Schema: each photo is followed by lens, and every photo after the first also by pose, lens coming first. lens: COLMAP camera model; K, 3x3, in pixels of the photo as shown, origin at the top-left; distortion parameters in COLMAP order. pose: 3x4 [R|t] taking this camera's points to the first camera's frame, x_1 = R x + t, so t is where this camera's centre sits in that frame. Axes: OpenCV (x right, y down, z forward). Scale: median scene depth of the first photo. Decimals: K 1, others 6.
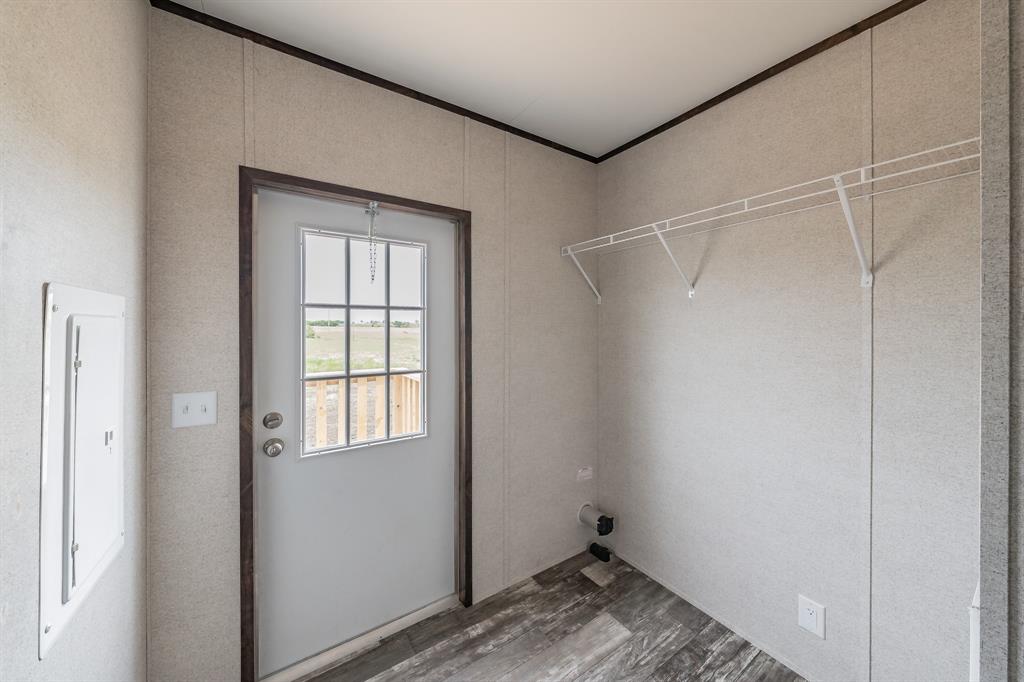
lens RADIAL K [[361.0, 0, 501.8], [0, 361.0, 328.6], [0, 0, 1]] dist [0.005760, 0.000678]
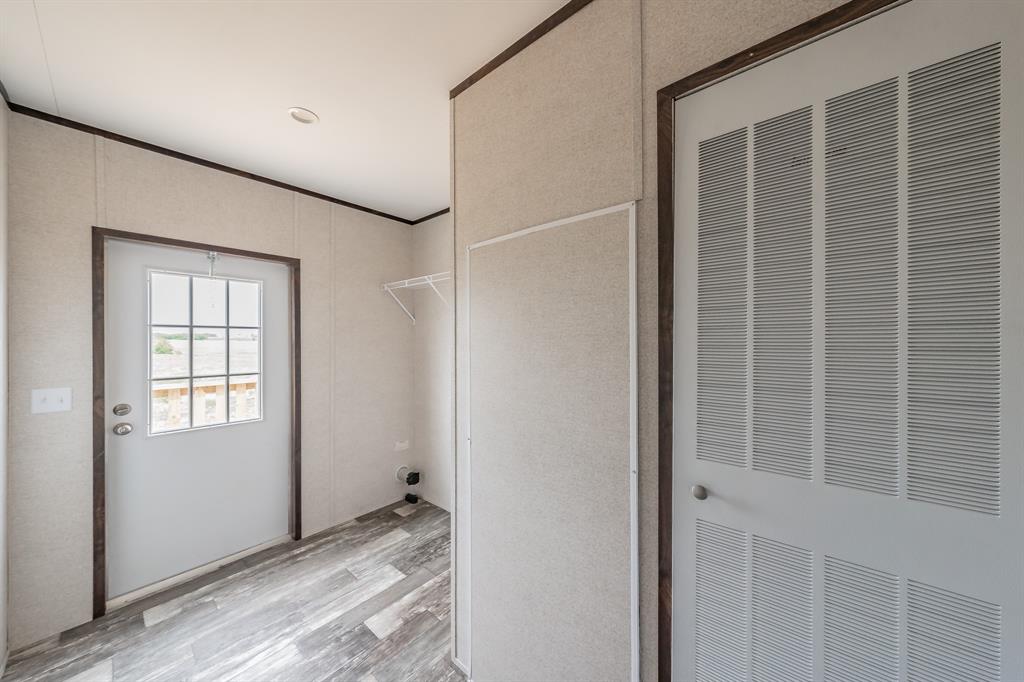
lens RADIAL K [[361.0, 0, 518.6], [0, 361.0, 341.5], [0, 0, 1]] dist [0.005760, 0.000678]
pose [[0.959244, 0.000289, 0.282579, 0.367333], [-0.000707, 0.999999, 0.001378, -0.006535], [-0.282578, -0.001521, 0.959243, -0.653864]]
